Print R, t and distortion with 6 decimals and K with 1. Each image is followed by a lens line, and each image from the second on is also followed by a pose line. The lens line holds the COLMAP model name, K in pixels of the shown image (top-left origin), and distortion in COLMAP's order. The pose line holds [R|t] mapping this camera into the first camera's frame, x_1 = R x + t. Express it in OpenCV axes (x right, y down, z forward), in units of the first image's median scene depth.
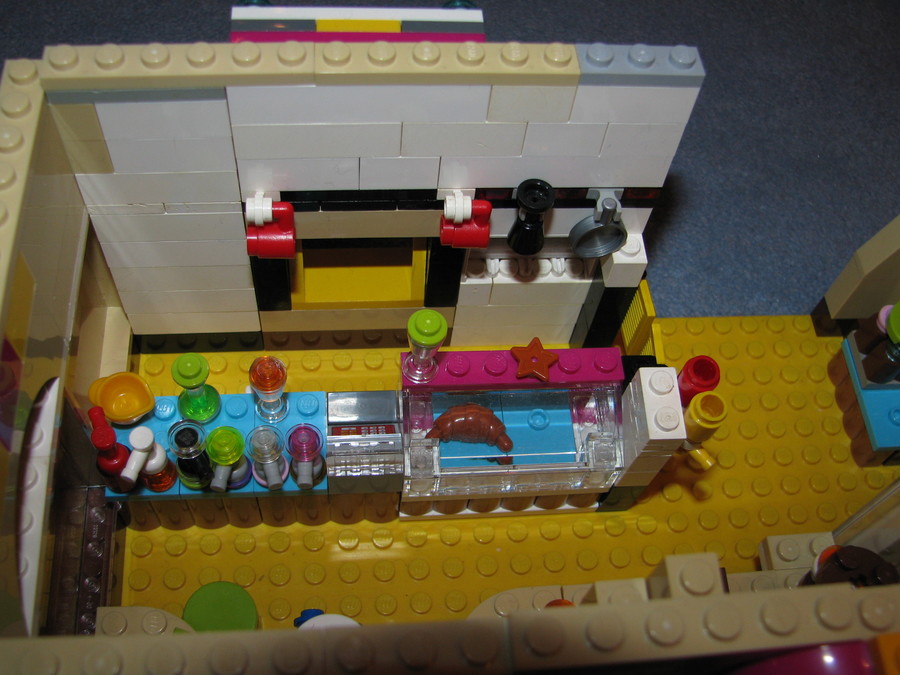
lens RADIAL K [[962.0, 0, 454.0], [0, 962.0, 373.0], [0, 0, 1]] dist [-0.213452, 0.224738]
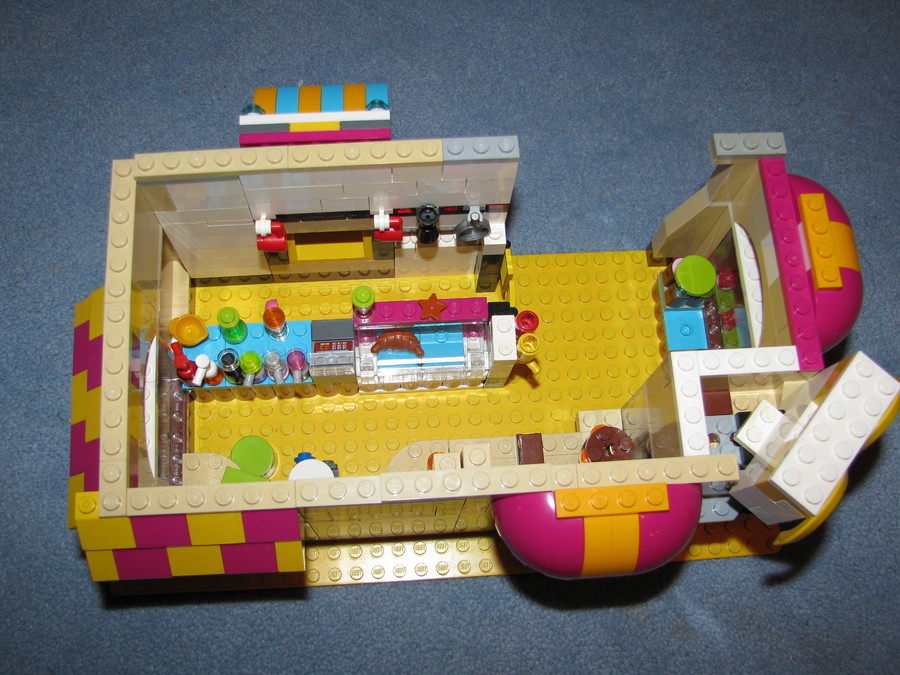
lens RADIAL K [[970.8, 0, 452.0], [0, 970.8, 359.0], [0, 0, 1]] dist [-0.195566, 0.219681]
pose [[0.998847, 0.003558, -0.047884, 0.191213], [0.006918, 0.976180, 0.216851, -0.279611], [0.047515, -0.216932, 0.975030, -0.631950]]
